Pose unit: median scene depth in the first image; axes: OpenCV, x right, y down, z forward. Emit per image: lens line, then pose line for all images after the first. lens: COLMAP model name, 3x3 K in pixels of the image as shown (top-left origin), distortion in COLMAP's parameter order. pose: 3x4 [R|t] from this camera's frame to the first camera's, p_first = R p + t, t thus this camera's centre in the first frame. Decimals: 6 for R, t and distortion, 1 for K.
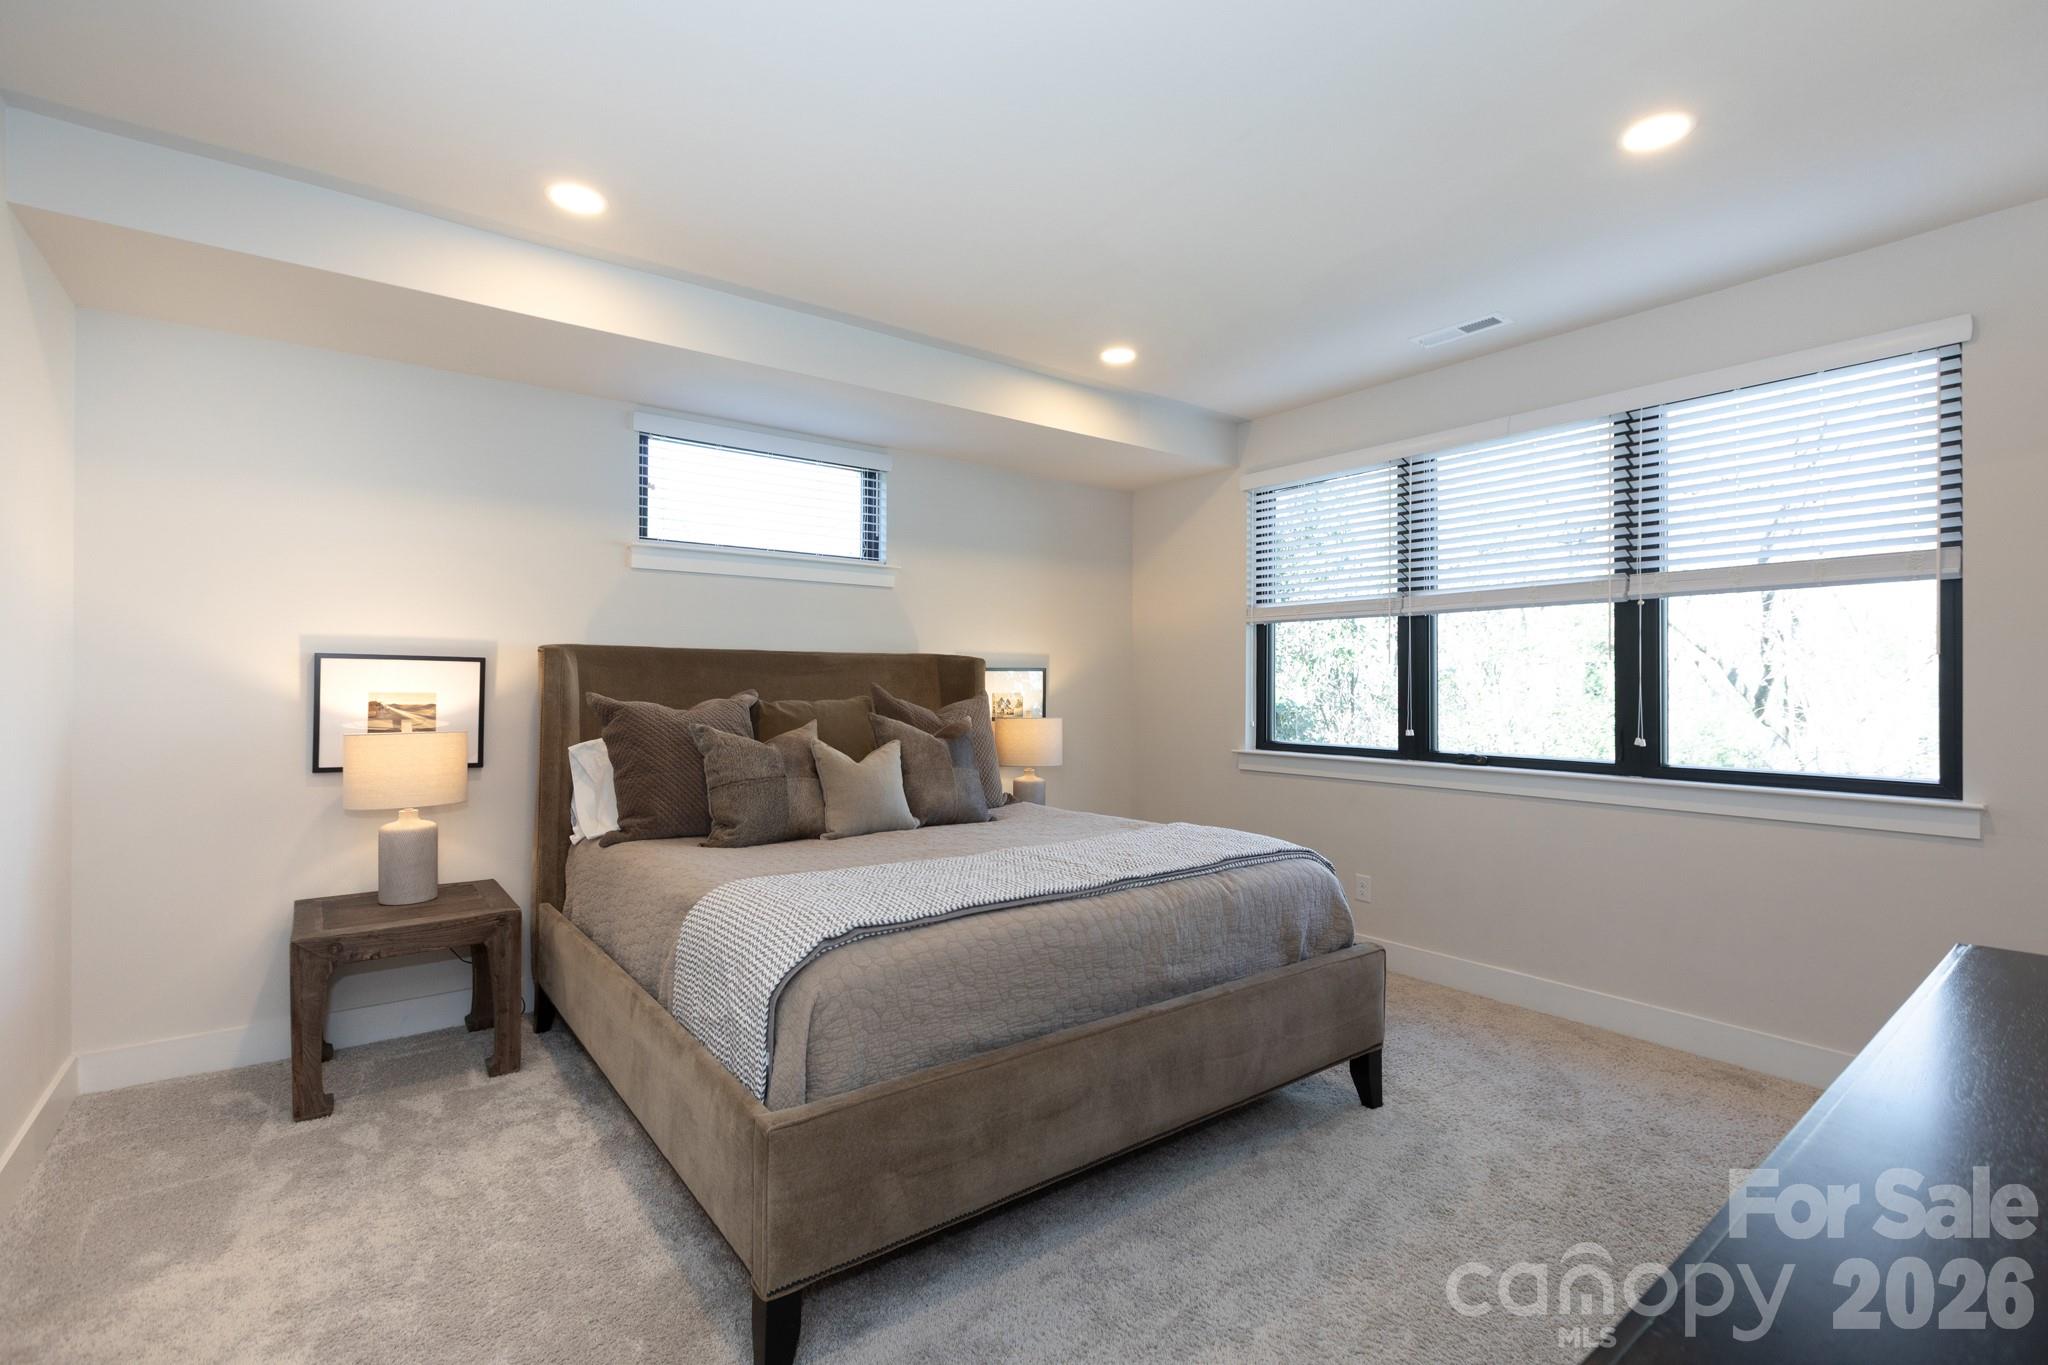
lens RADIAL K [[931.0, 0, 1022.1], [0, 931.0, 678.4], [0, 0, 1]] dist [0.003154, -0.001431]
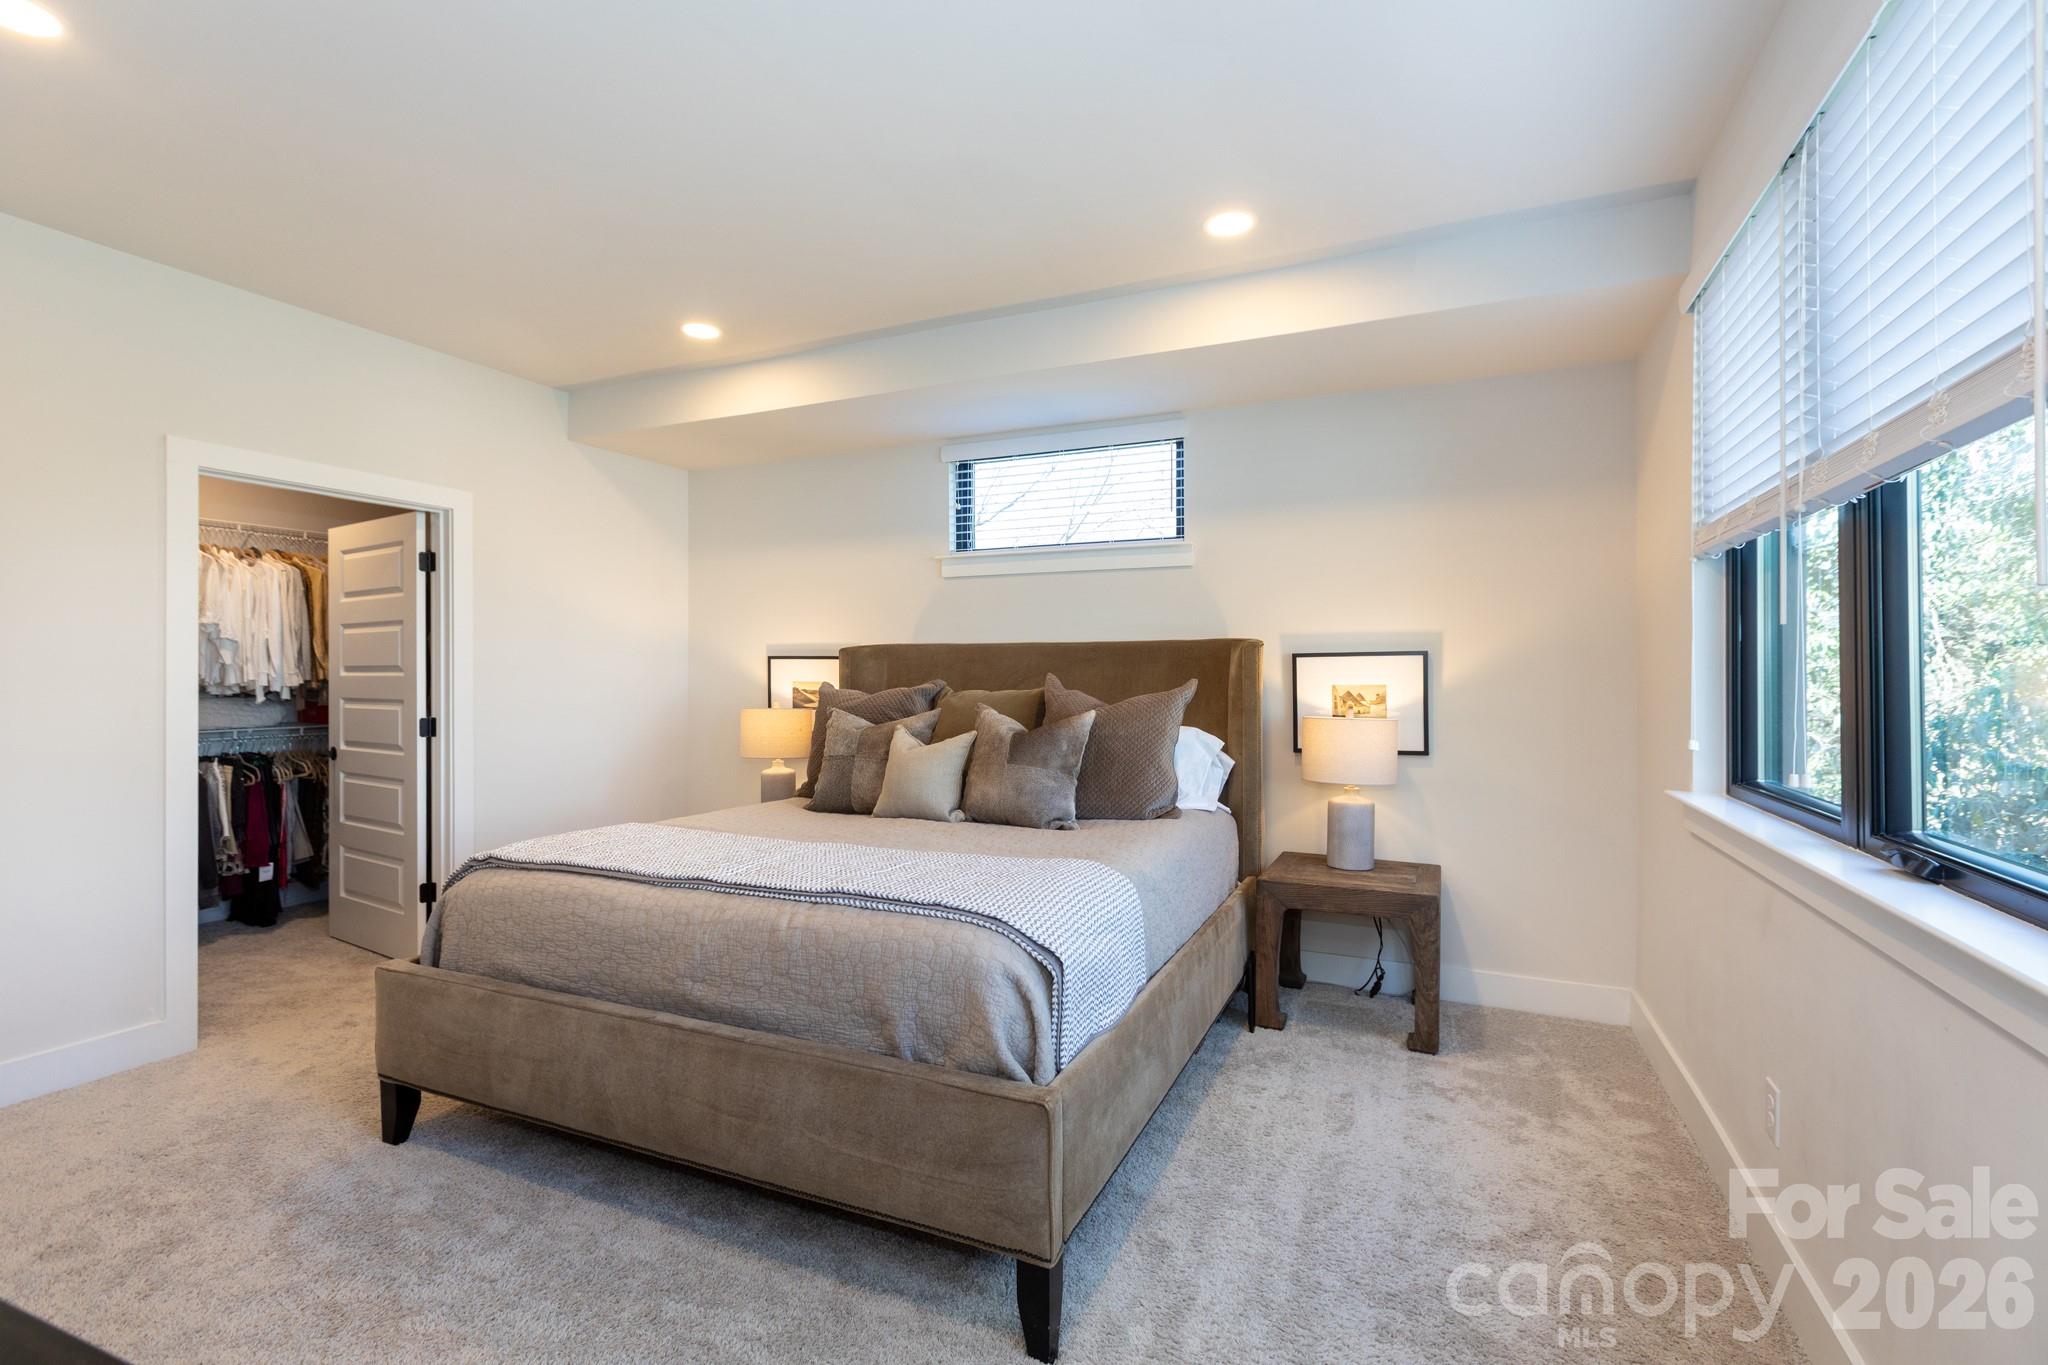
lens RADIAL K [[931.0, 0, 1024.2], [0, 931.0, 680.3], [0, 0, 1]] dist [0.003154, -0.001431]
pose [[0.476345, 0.000676, -0.879258, 0.562869], [0.008052, 0.999954, 0.005130, 0.005866], [0.879222, -0.009523, 0.476318, 0.431020]]
